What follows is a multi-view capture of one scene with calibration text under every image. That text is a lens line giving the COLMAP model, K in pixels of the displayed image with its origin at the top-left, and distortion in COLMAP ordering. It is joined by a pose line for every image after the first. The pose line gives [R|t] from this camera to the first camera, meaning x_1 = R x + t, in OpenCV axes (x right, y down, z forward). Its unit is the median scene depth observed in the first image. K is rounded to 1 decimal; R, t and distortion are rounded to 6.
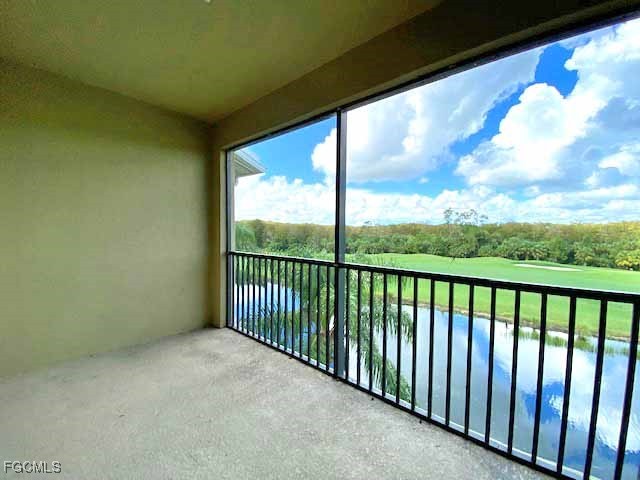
lens RADIAL K [[259.5, 0, 318.3], [0, 259.5, 243.9], [0, 0, 1]] dist [-0.014202, -0.003958]
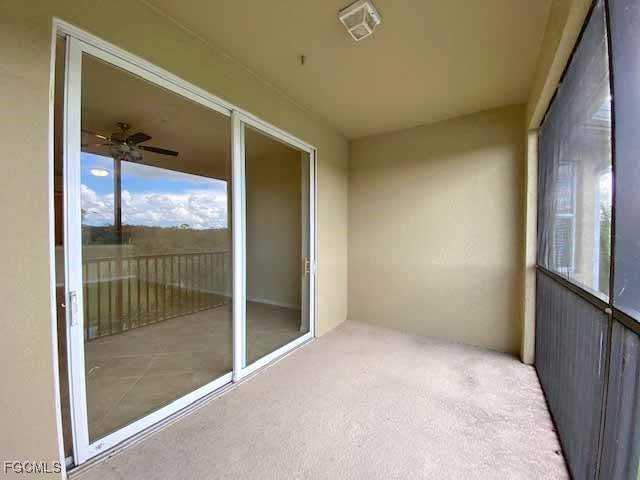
lens RADIAL K [[259.5, 0, 317.3], [0, 259.5, 237.4], [0, 0, 1]] dist [-0.014202, -0.003958]
pose [[0.126551, -0.000813, -0.991960, 0.118445], [-0.052452, 0.998595, -0.007510, -0.003239], [0.990572, 0.052981, 0.126331, 0.113103]]
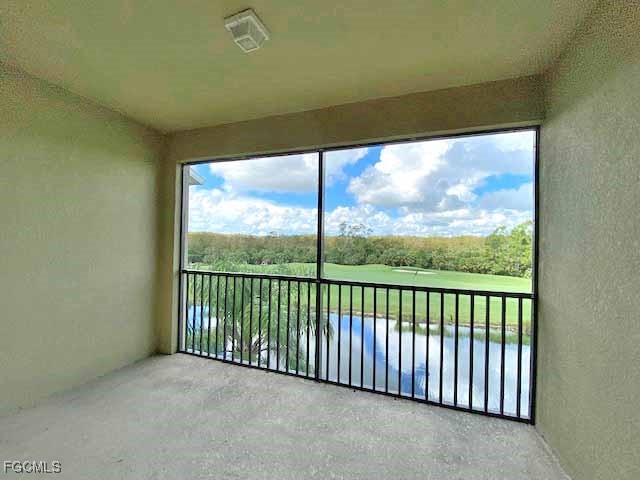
lens RADIAL K [[259.5, 0, 319.3], [0, 259.5, 241.2], [0, 0, 1]] dist [-0.014202, -0.003958]
pose [[0.928051, 0.011833, 0.372265, -0.095833], [0.006176, 0.998869, -0.047146, -0.011268], [-0.372402, 0.046053, 0.926928, -0.023516]]
